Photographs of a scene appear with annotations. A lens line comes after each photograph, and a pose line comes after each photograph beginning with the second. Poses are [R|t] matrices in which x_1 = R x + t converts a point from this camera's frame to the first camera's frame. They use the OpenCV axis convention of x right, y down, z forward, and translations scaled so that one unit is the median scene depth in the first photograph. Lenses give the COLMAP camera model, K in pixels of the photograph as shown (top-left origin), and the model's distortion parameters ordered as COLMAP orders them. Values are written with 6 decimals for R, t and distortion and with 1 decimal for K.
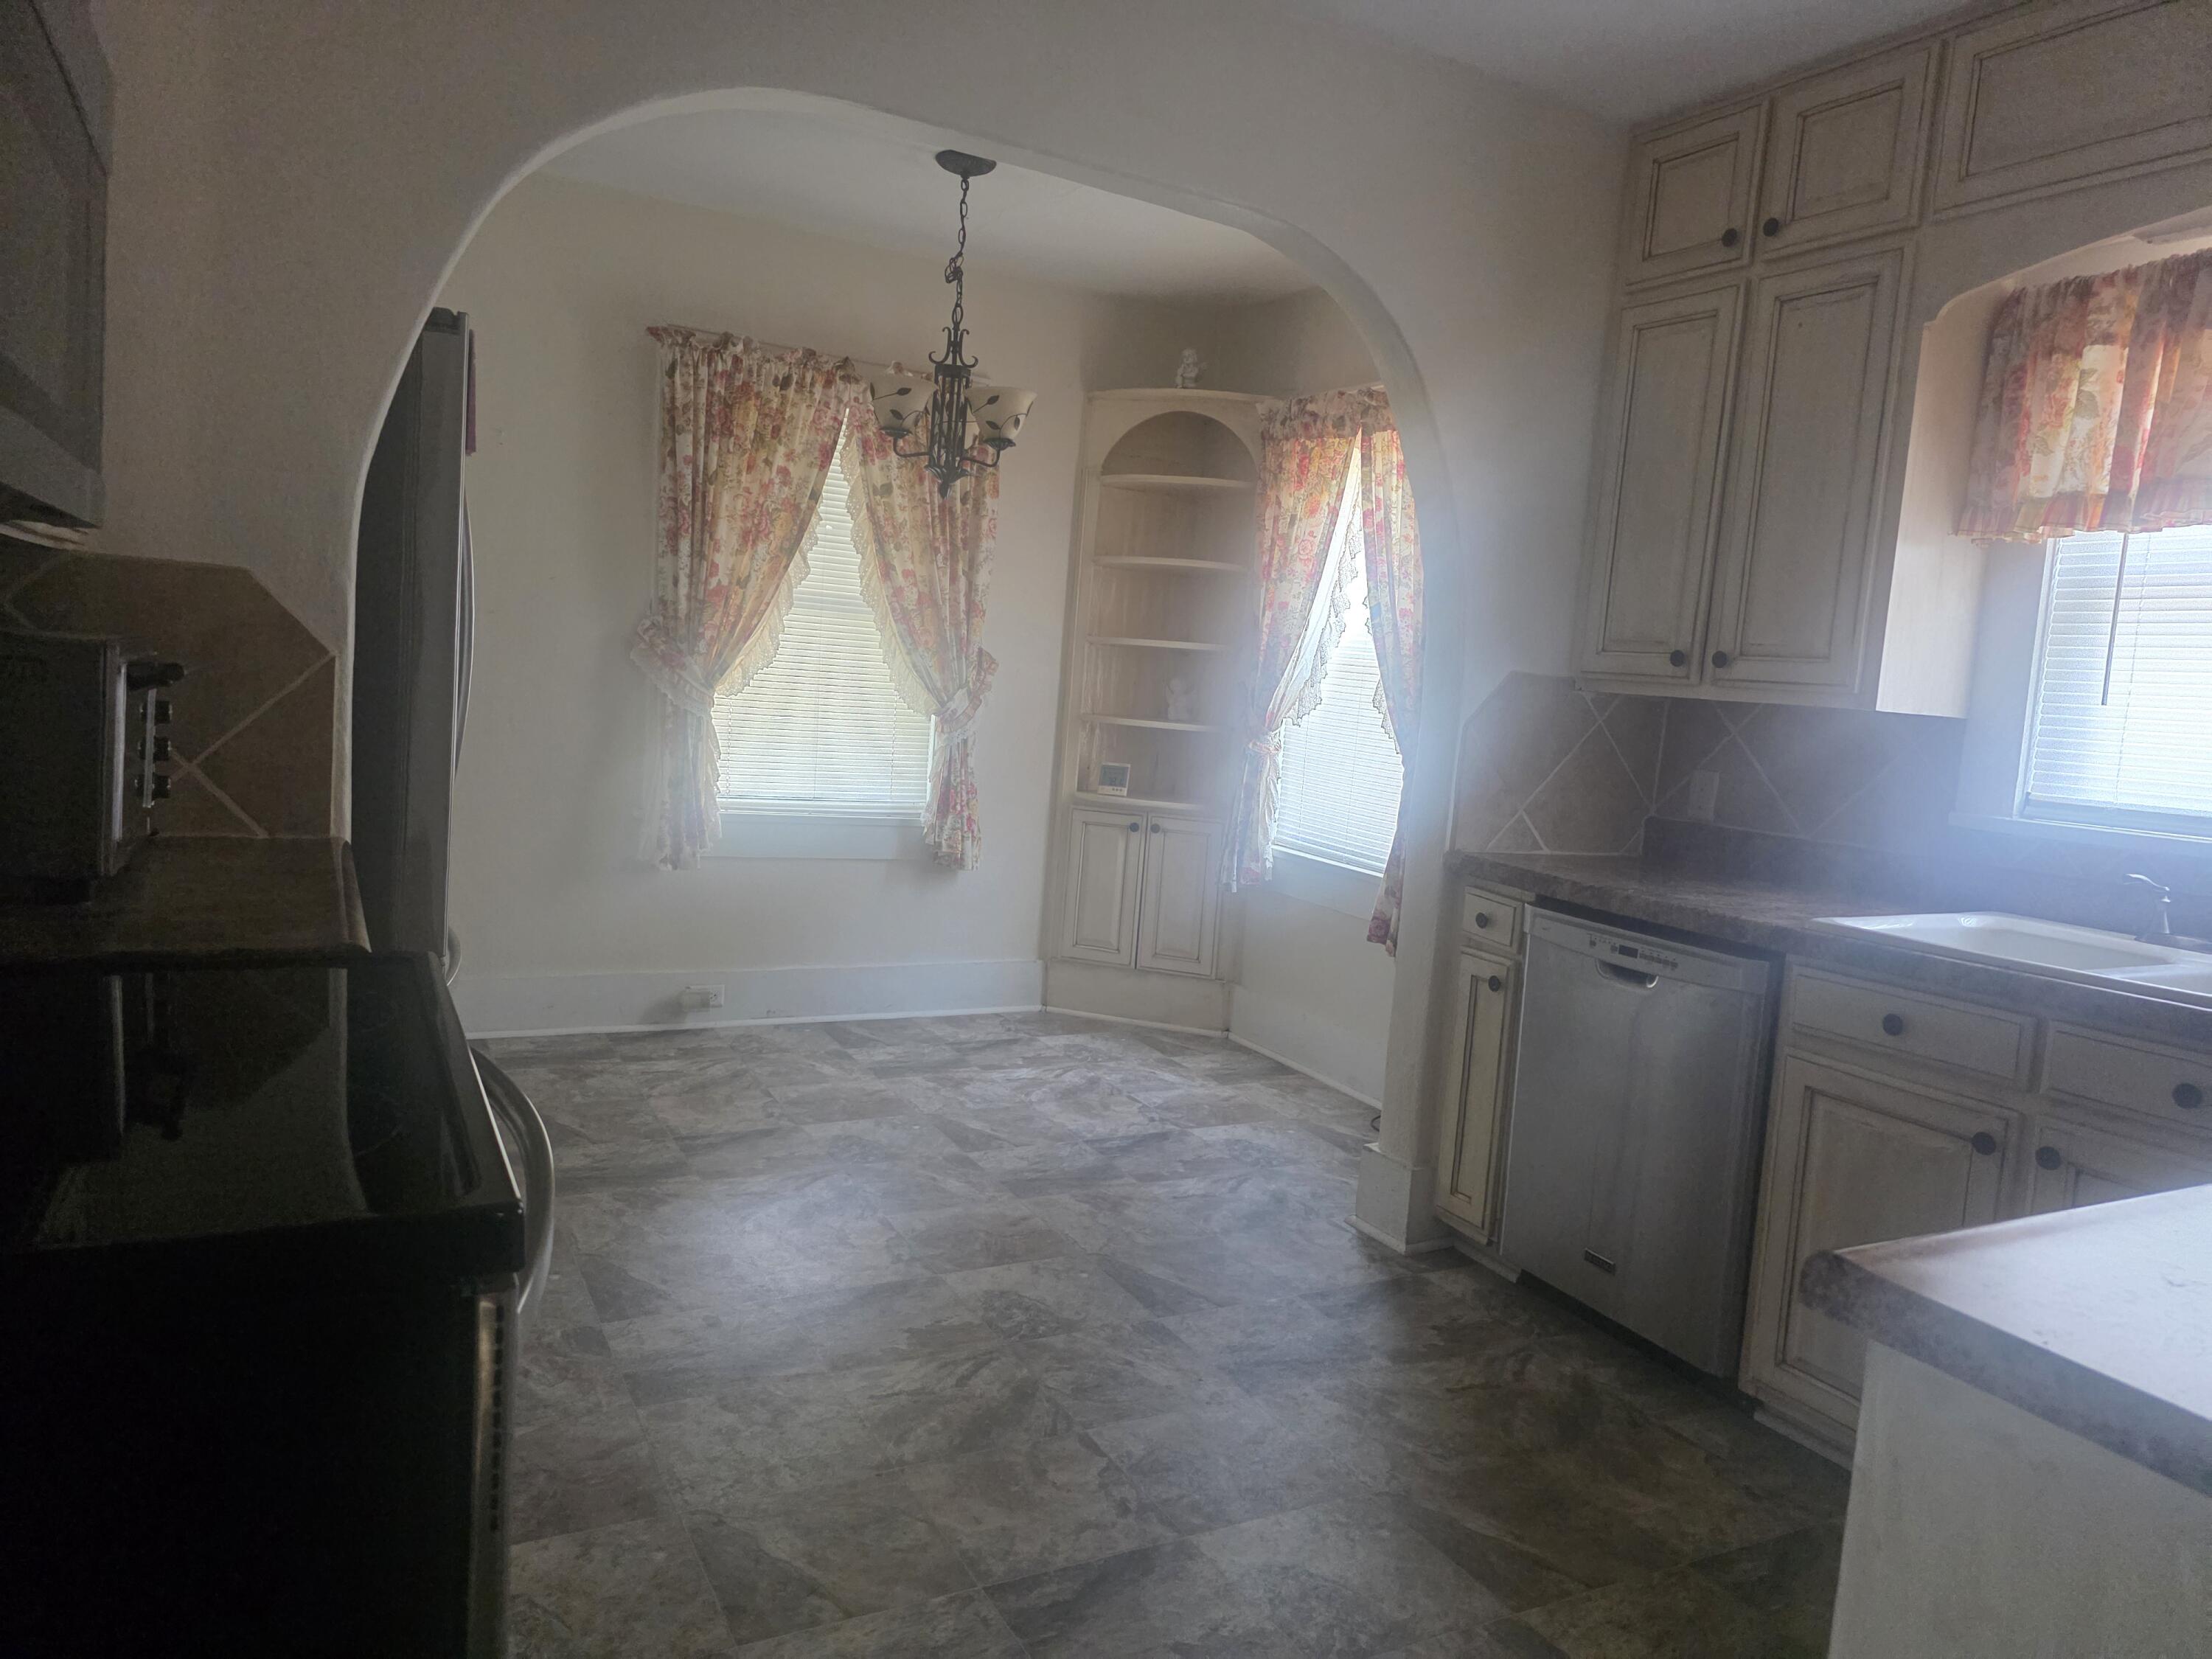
lens RADIAL K [[1466.1, 0, 1106.5], [0, 1466.1, 819.1], [0, 0, 1]] dist [0.047894, -0.042268]
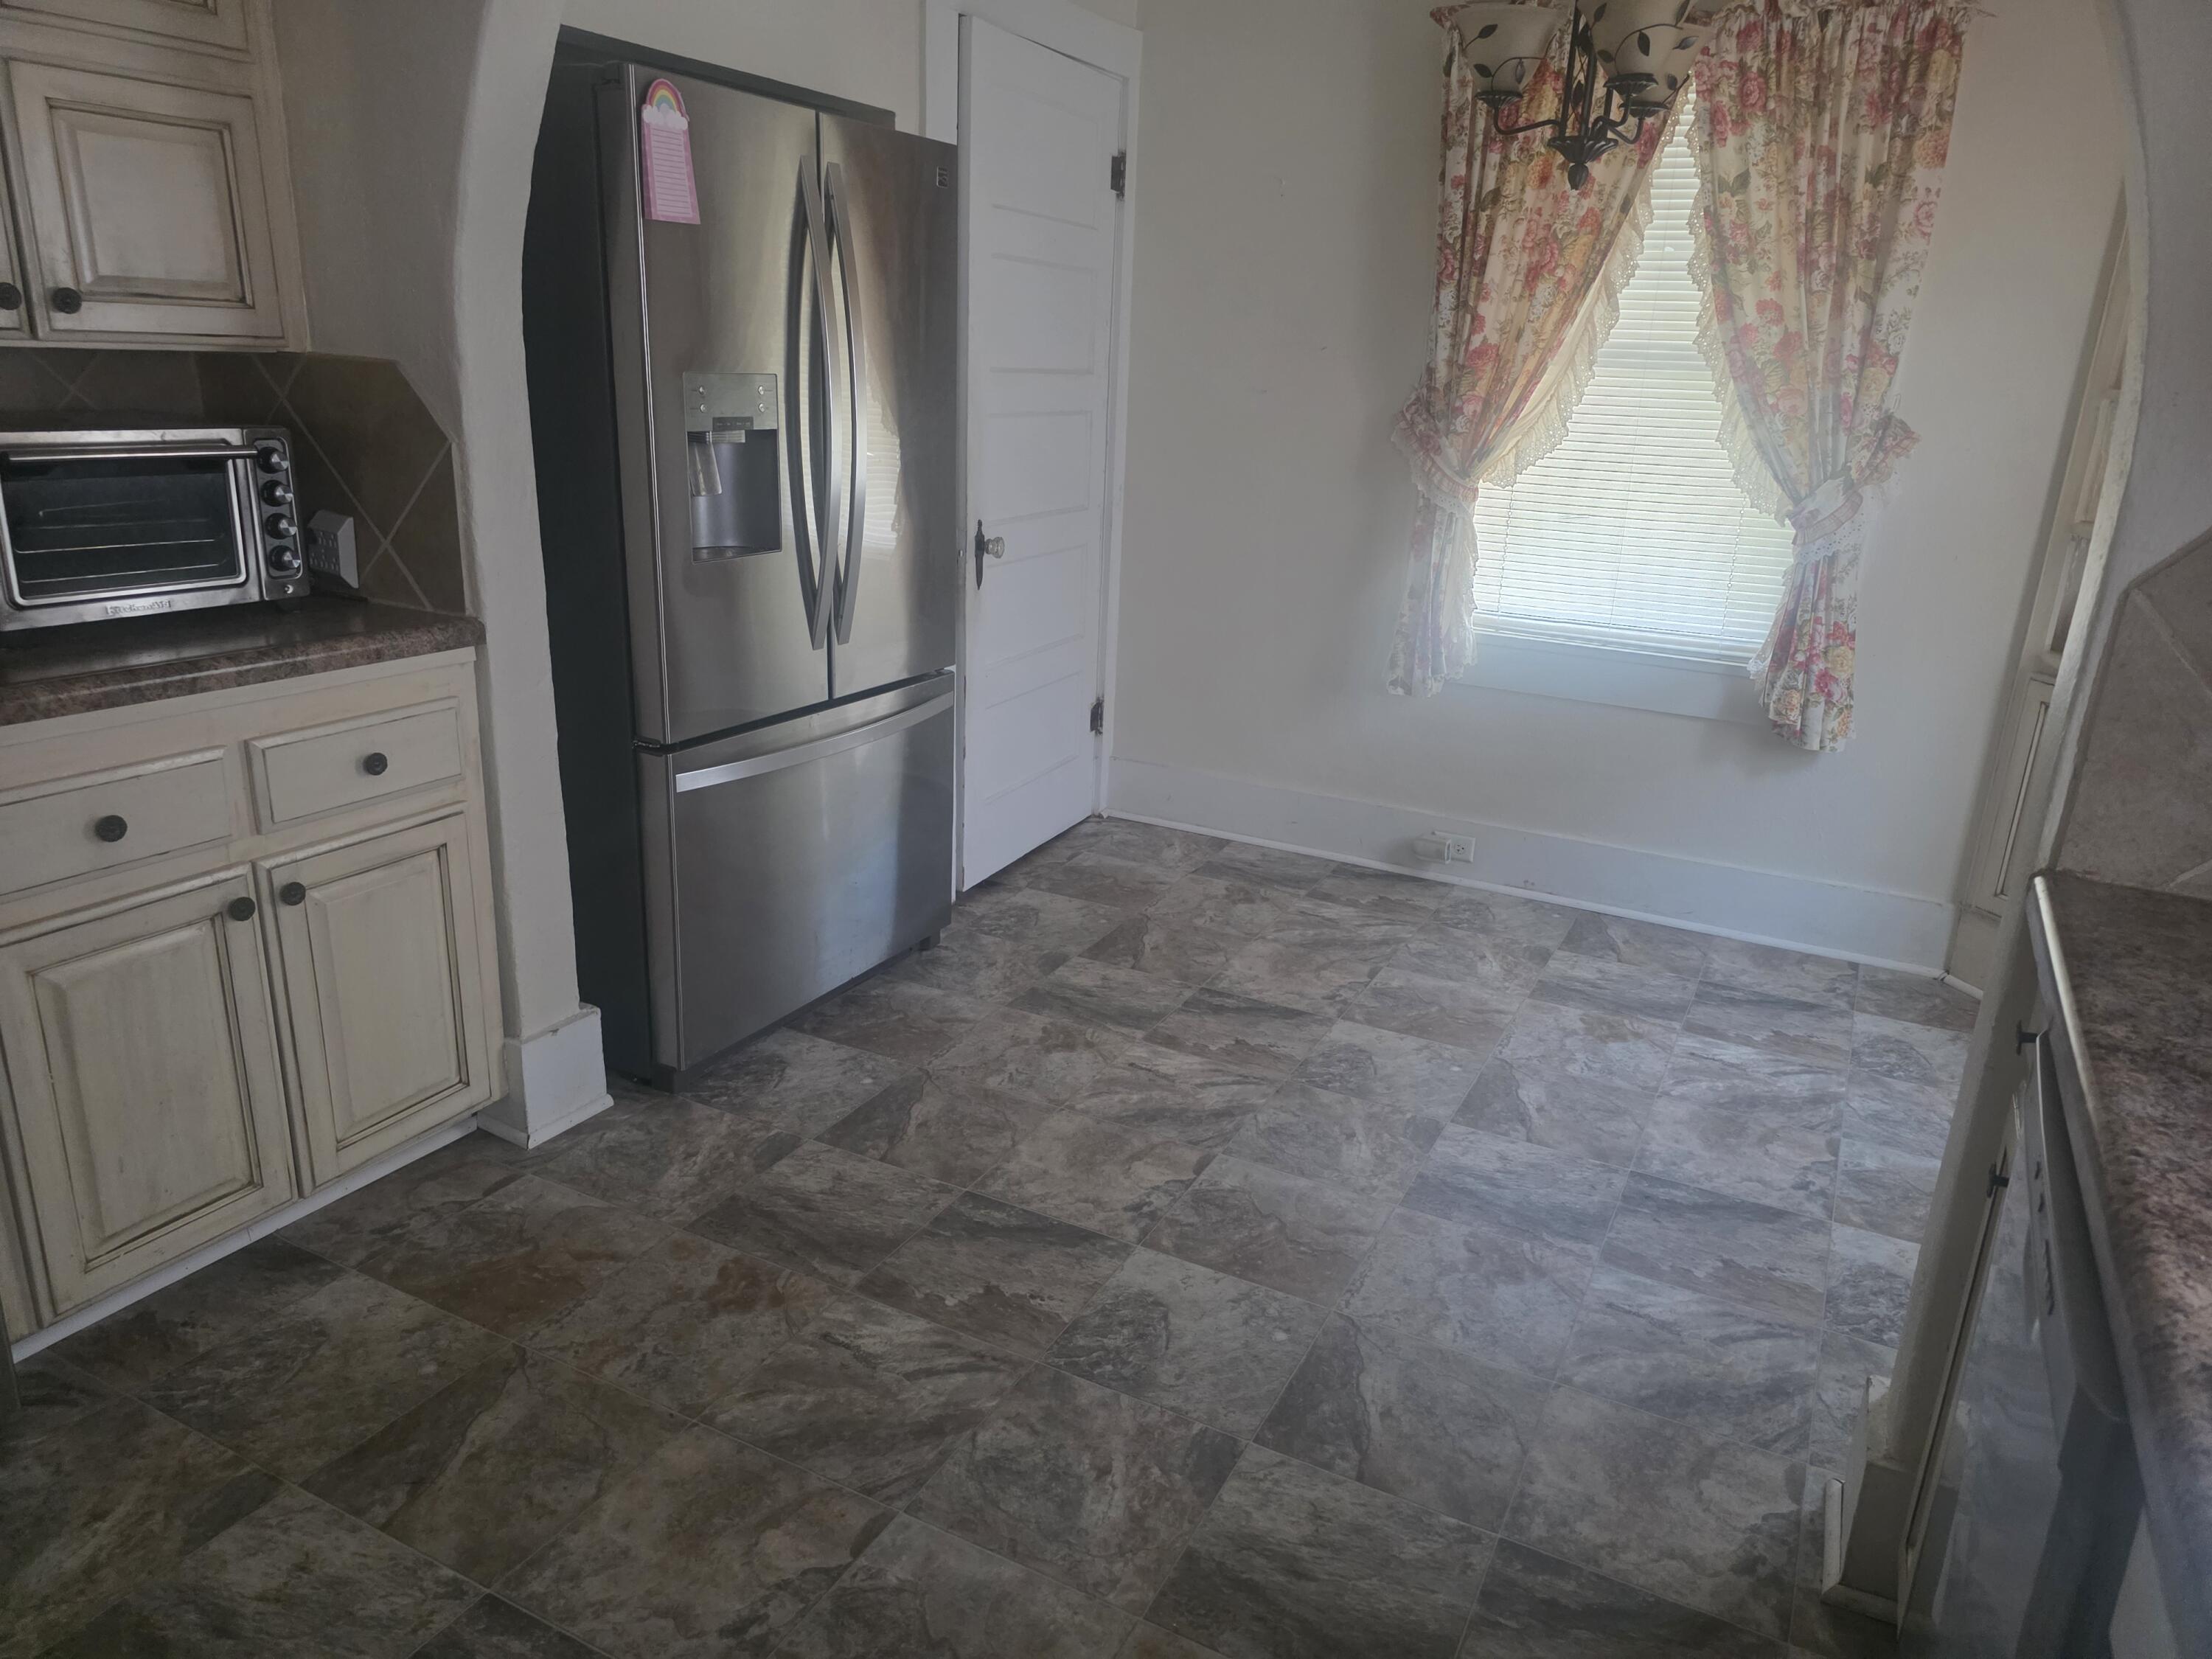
lens RADIAL K [[1466.1, 0, 1112.1], [0, 1466.1, 822.6], [0, 0, 1]] dist [0.047894, -0.042268]
pose [[0.569904, 0.196364, -0.797904, 0.307833], [-0.080731, 0.979710, 0.183444, -0.035817], [0.817736, -0.040130, 0.574193, 0.368491]]
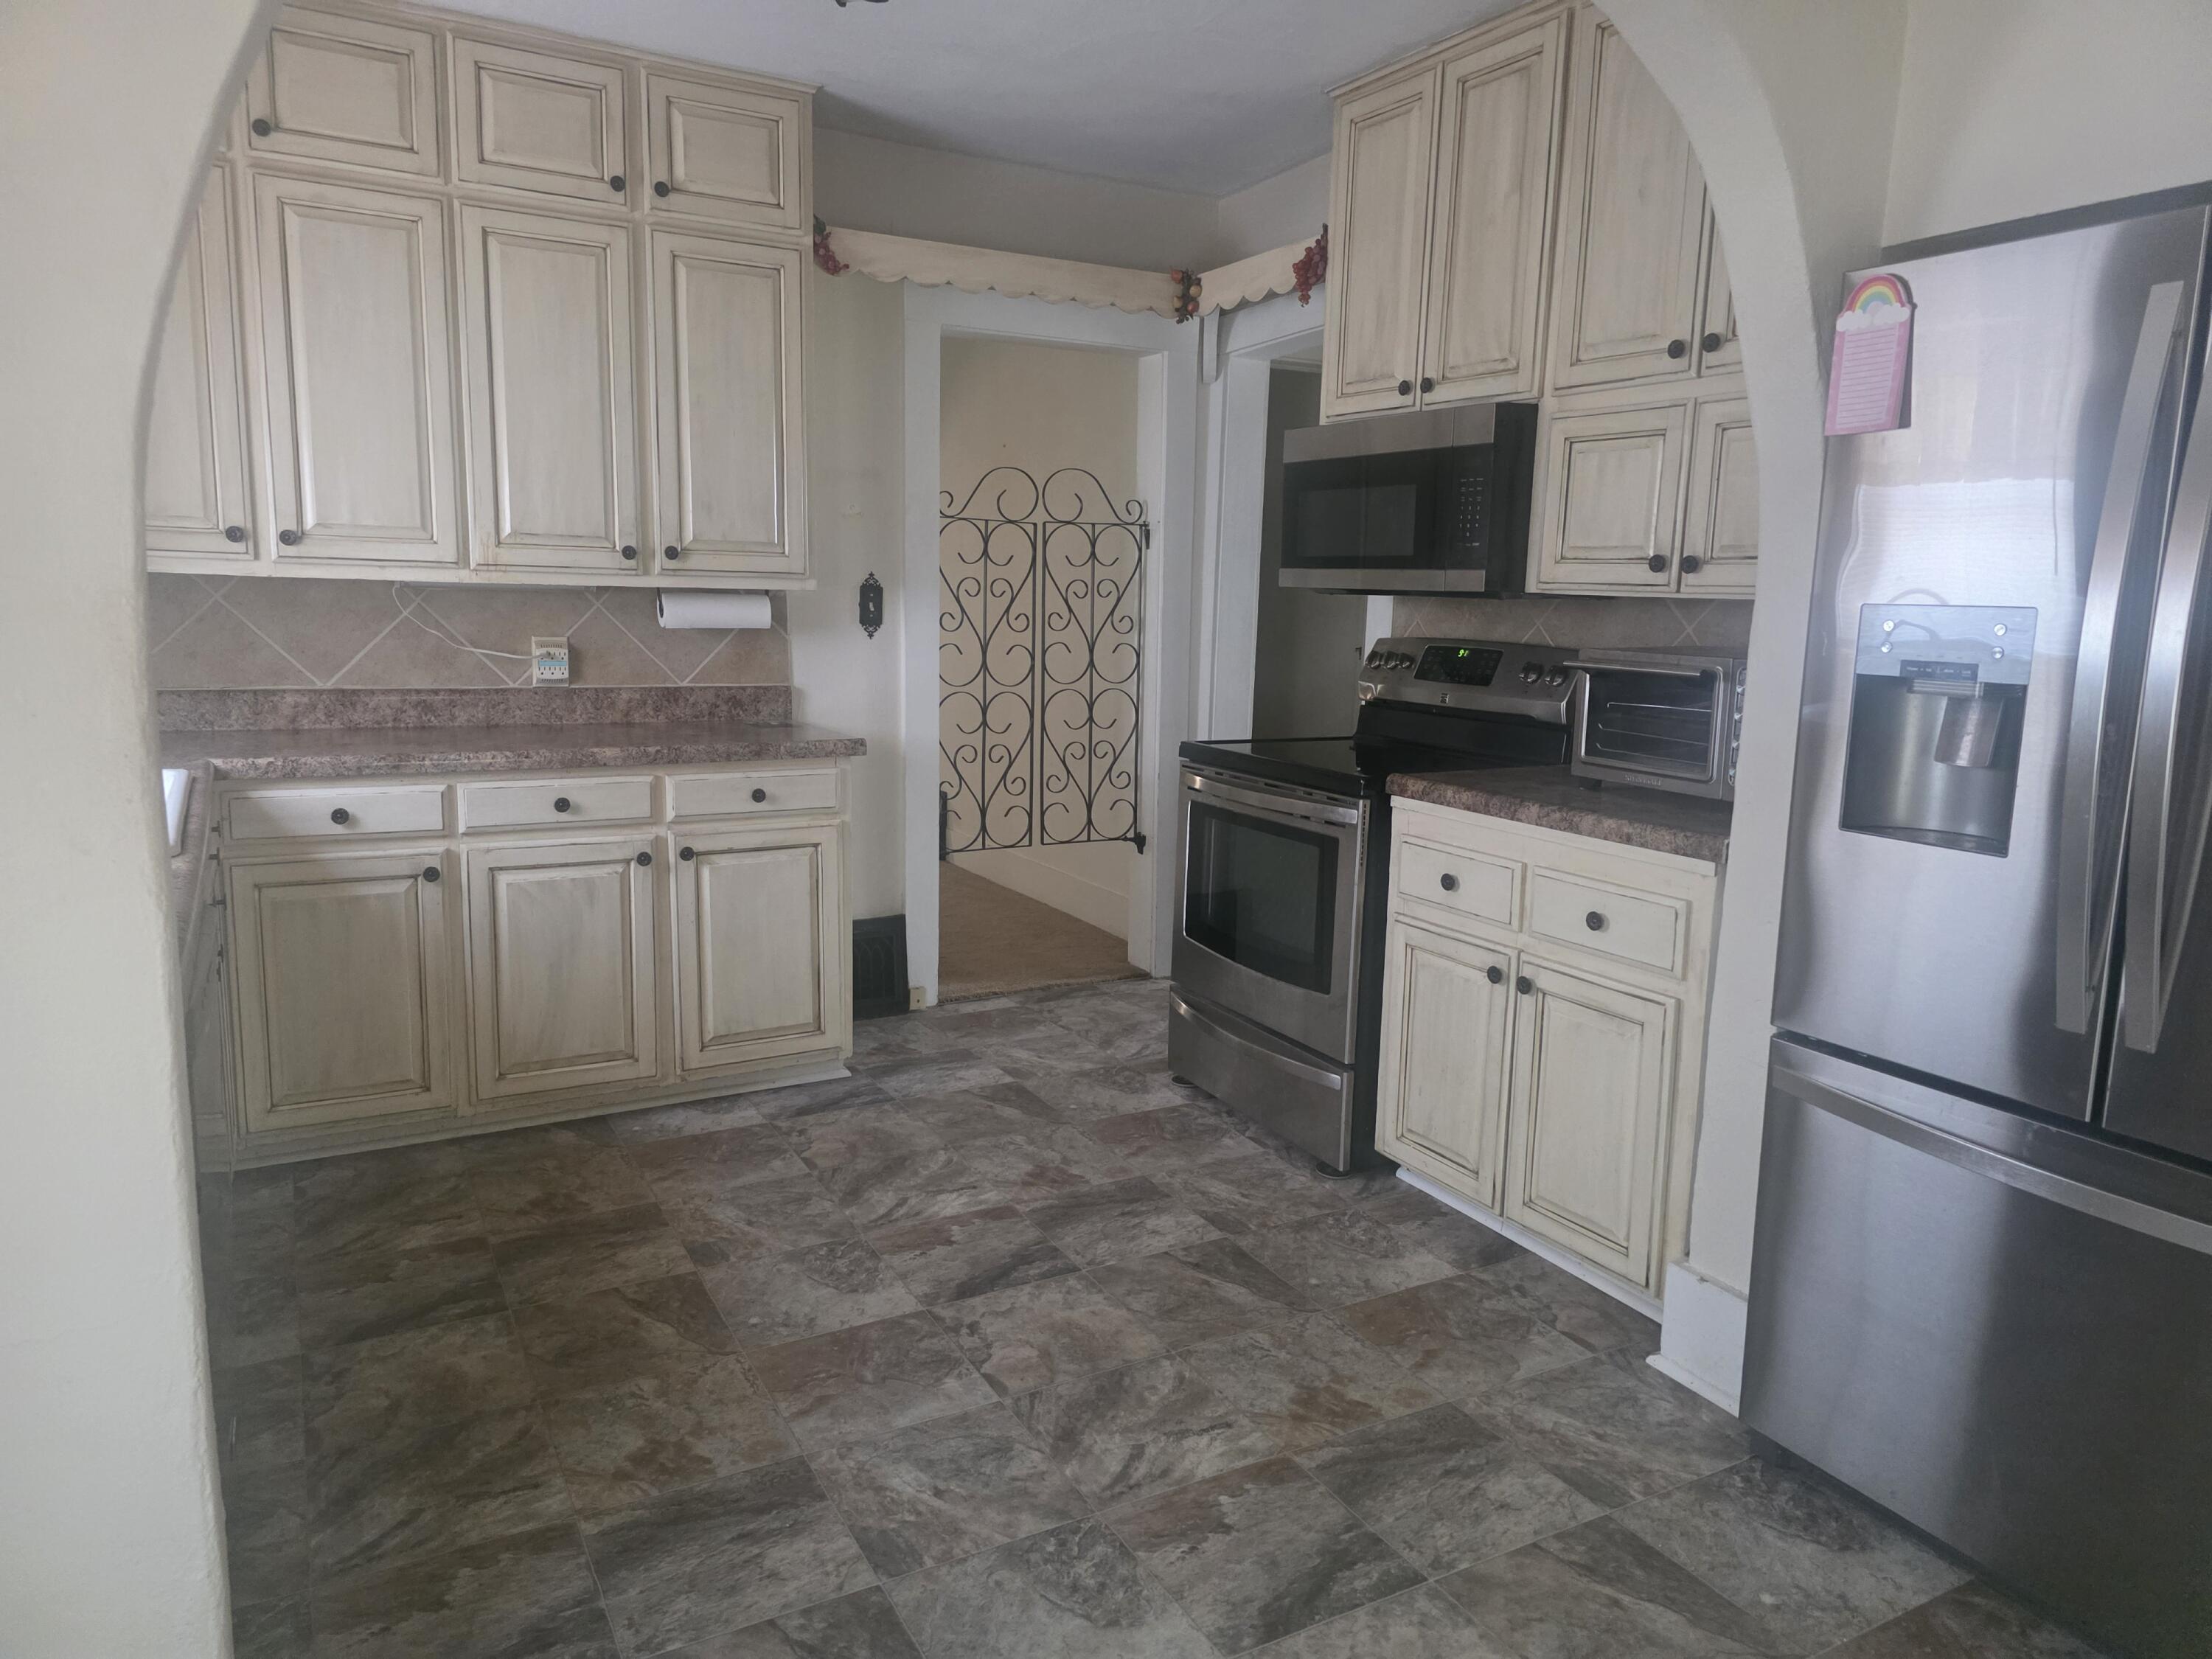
lens RADIAL K [[1466.1, 0, 1110.1], [0, 1466.1, 823.6], [0, 0, 1]] dist [0.047894, -0.042268]
pose [[-0.994652, -0.095246, -0.039944, 0.011371], [-0.102300, 0.961761, 0.254068, -0.107148], [0.014218, 0.256796, -0.966361, 0.967277]]
